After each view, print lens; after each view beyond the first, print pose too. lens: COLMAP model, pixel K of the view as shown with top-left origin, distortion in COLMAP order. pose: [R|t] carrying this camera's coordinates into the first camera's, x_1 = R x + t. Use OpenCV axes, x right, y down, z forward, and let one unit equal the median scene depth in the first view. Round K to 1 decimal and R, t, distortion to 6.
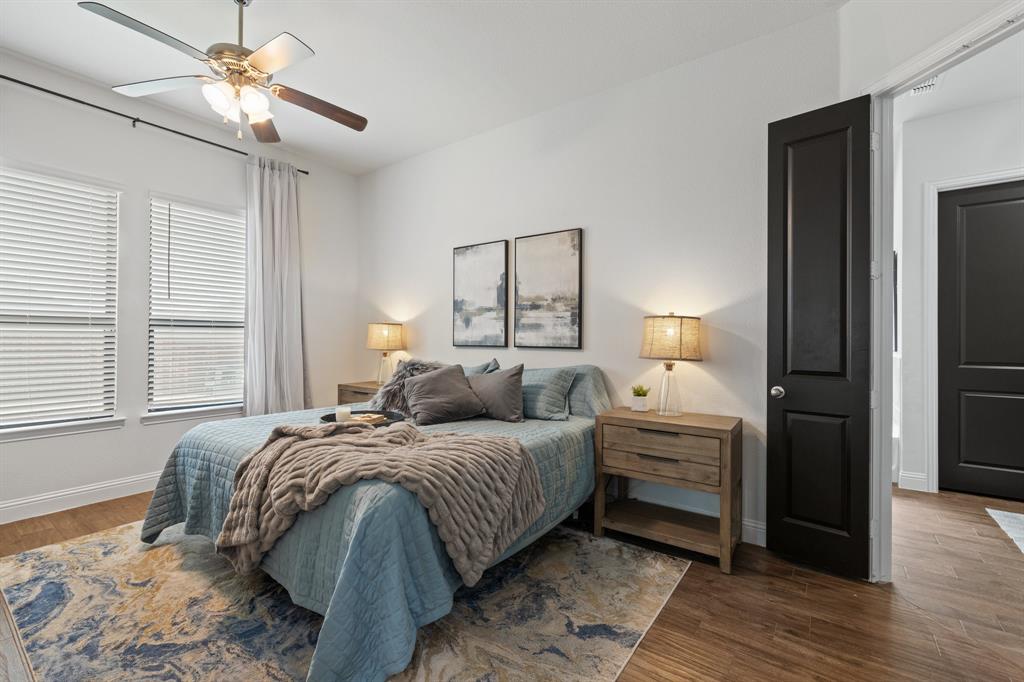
lens RADIAL K [[440.5, 0, 513.9], [0, 440.5, 337.0], [0, 0, 1]] dist [-0.005419, -0.000343]
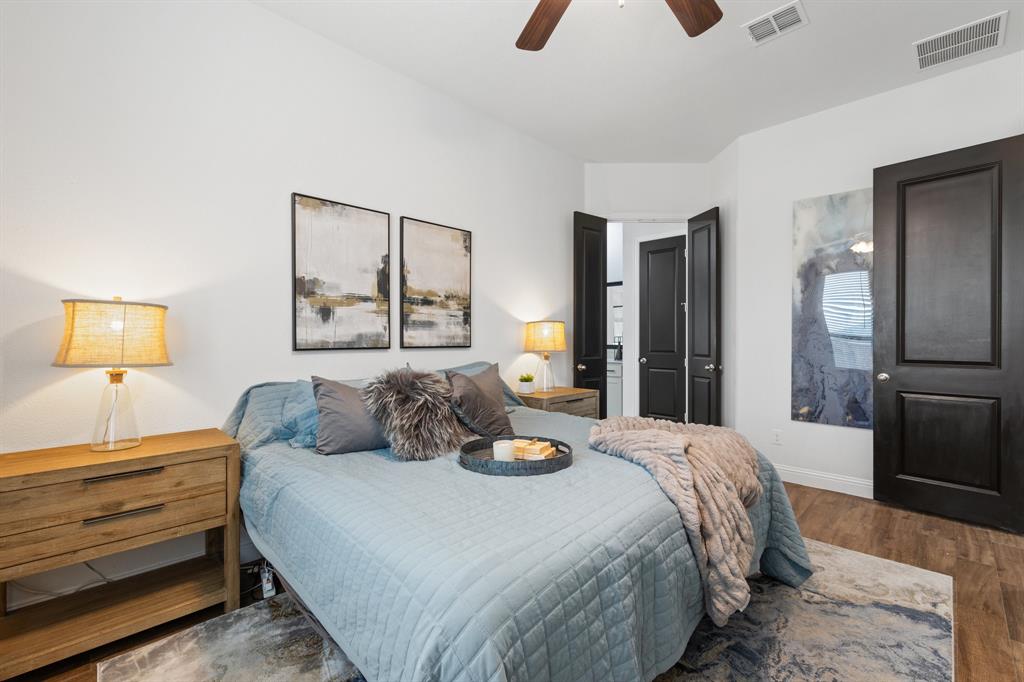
lens RADIAL K [[440.5, 0, 514.1], [0, 440.5, 341.2], [0, 0, 1]] dist [-0.005419, -0.000343]
pose [[0.155417, -0.010236, 0.987796, -0.807665], [0.001376, 0.999948, 0.010145, 0.002111], [-0.987848, -0.000218, 0.155423, 0.683054]]
